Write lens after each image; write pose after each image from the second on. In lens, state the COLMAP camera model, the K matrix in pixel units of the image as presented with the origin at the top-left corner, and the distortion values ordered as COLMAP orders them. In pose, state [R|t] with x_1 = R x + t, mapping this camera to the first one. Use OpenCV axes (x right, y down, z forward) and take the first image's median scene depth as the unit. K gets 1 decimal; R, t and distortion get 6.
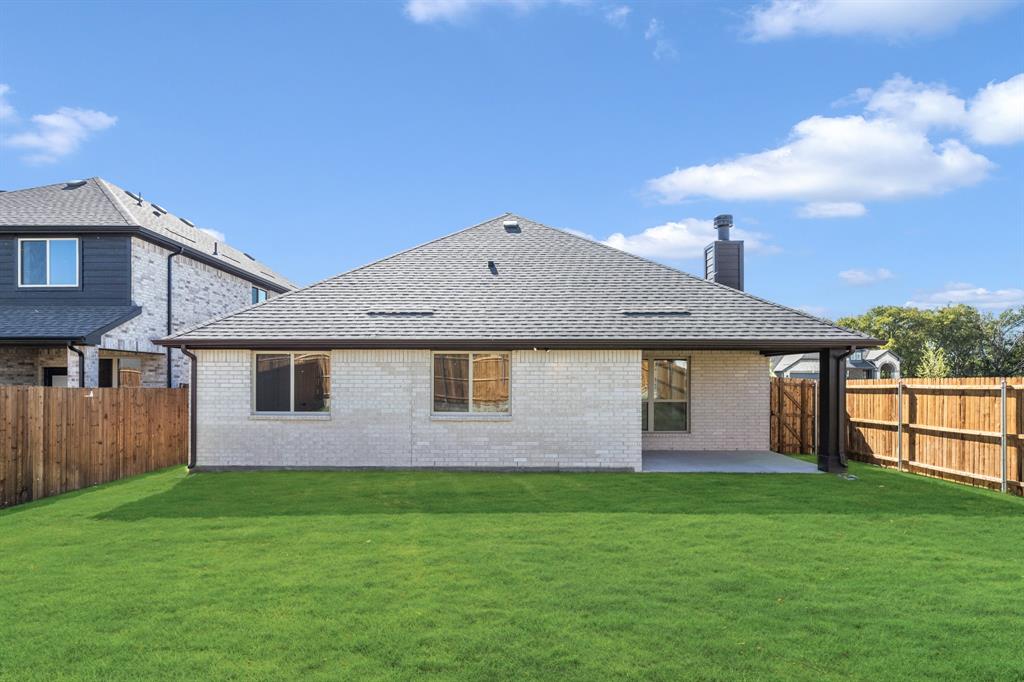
lens RADIAL K [[582.4, 0, 510.8], [0, 582.4, 379.1], [0, 0, 1]] dist [0.000706, 0.000201]
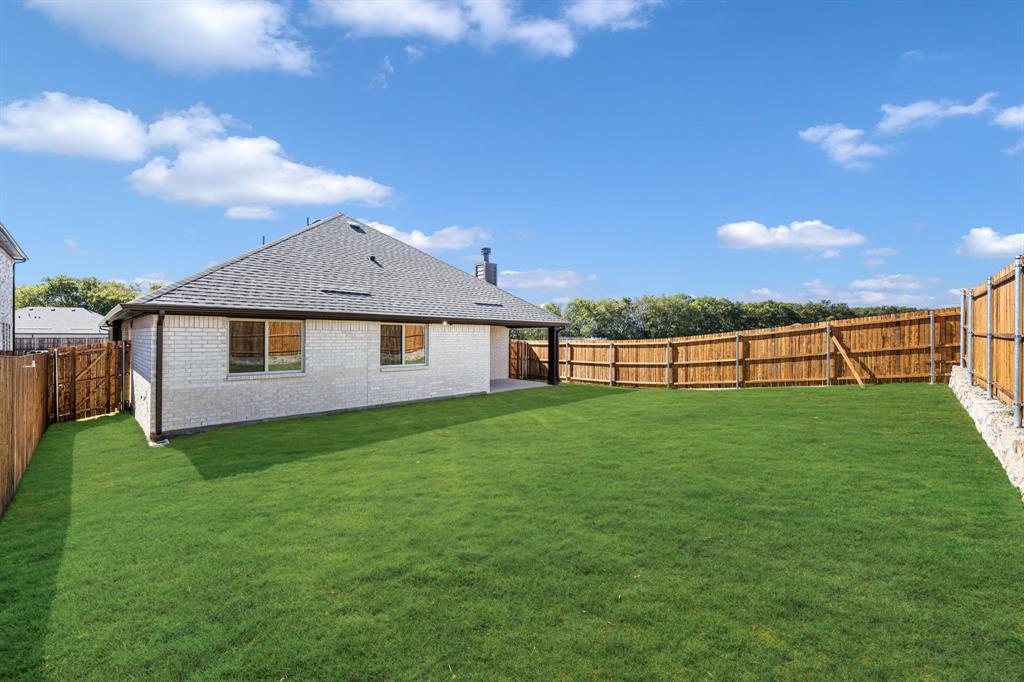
lens RADIAL K [[420.4, 0, 515.9], [0, 420.4, 345.9], [0, 0, 1]] dist [-0.000673, -0.000247]
pose [[0.673653, -0.014594, 0.738904, -0.665632], [0.001235, 0.999826, 0.018621, -0.010152], [-0.739047, -0.011631, 0.673554, 0.072074]]
